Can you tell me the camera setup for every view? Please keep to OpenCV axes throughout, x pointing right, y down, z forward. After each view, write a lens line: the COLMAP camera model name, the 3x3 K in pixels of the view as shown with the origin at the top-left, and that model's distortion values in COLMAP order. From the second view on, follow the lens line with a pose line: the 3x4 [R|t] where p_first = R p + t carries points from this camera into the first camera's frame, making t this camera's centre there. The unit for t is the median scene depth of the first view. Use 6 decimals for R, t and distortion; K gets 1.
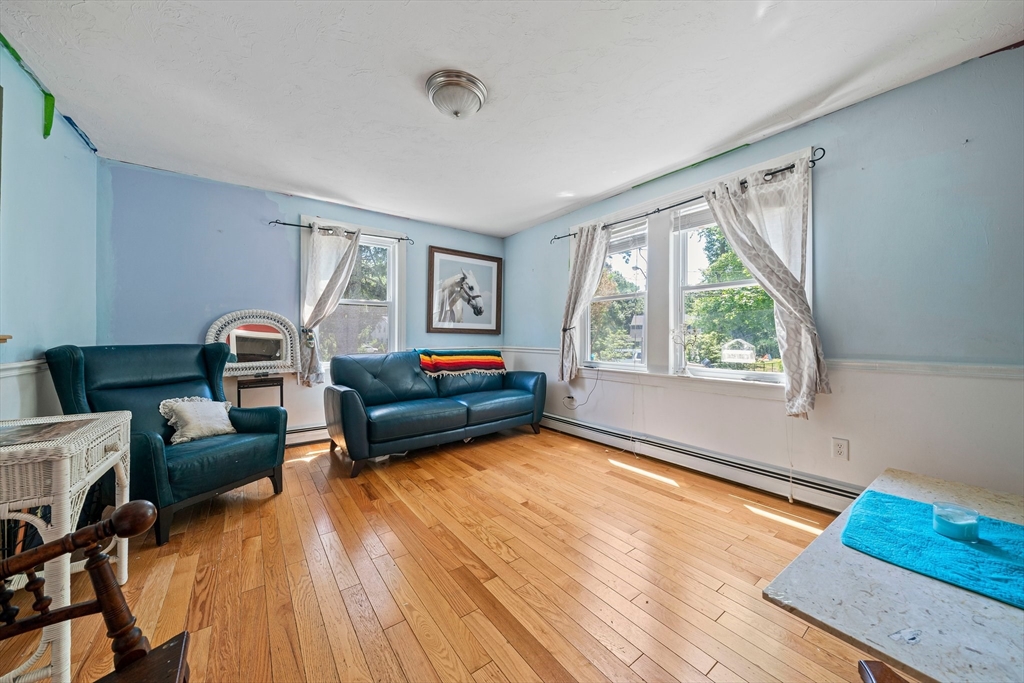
lens RADIAL K [[361.2, 0, 518.9], [0, 361.2, 336.2], [0, 0, 1]] dist [-0.005027, -0.000650]
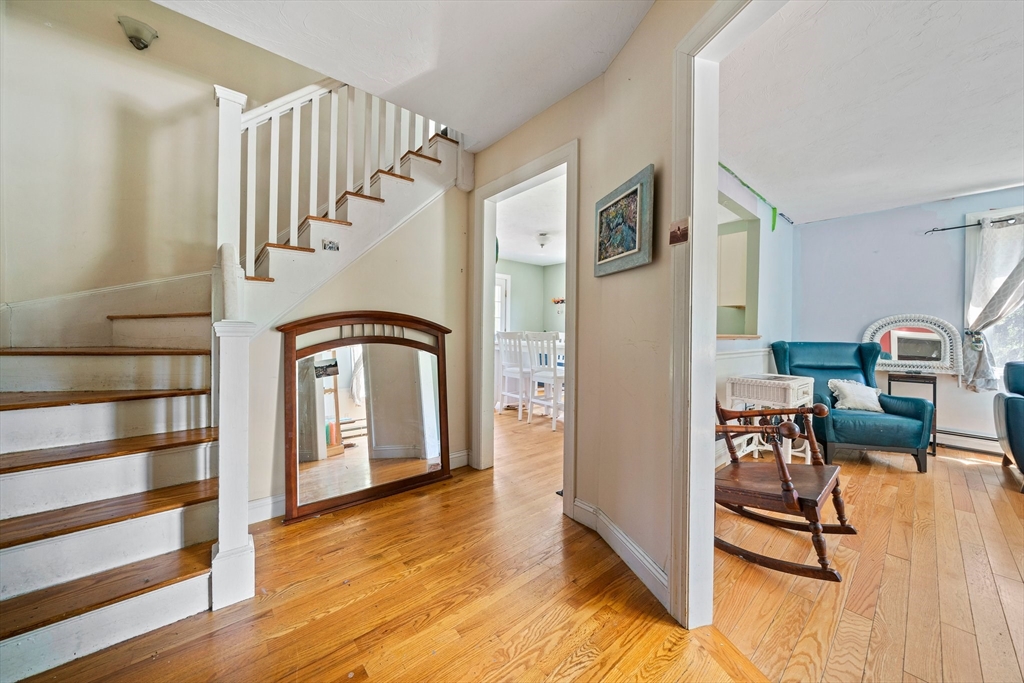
lens RADIAL K [[361.2, 0, 511.5], [0, 361.2, 331.8], [0, 0, 1]] dist [-0.005027, -0.000650]
pose [[0.064449, 0.002777, -0.997917, 0.330933], [-0.013144, 0.999912, 0.001933, -0.004708], [0.997834, 0.012992, 0.064480, -0.336870]]
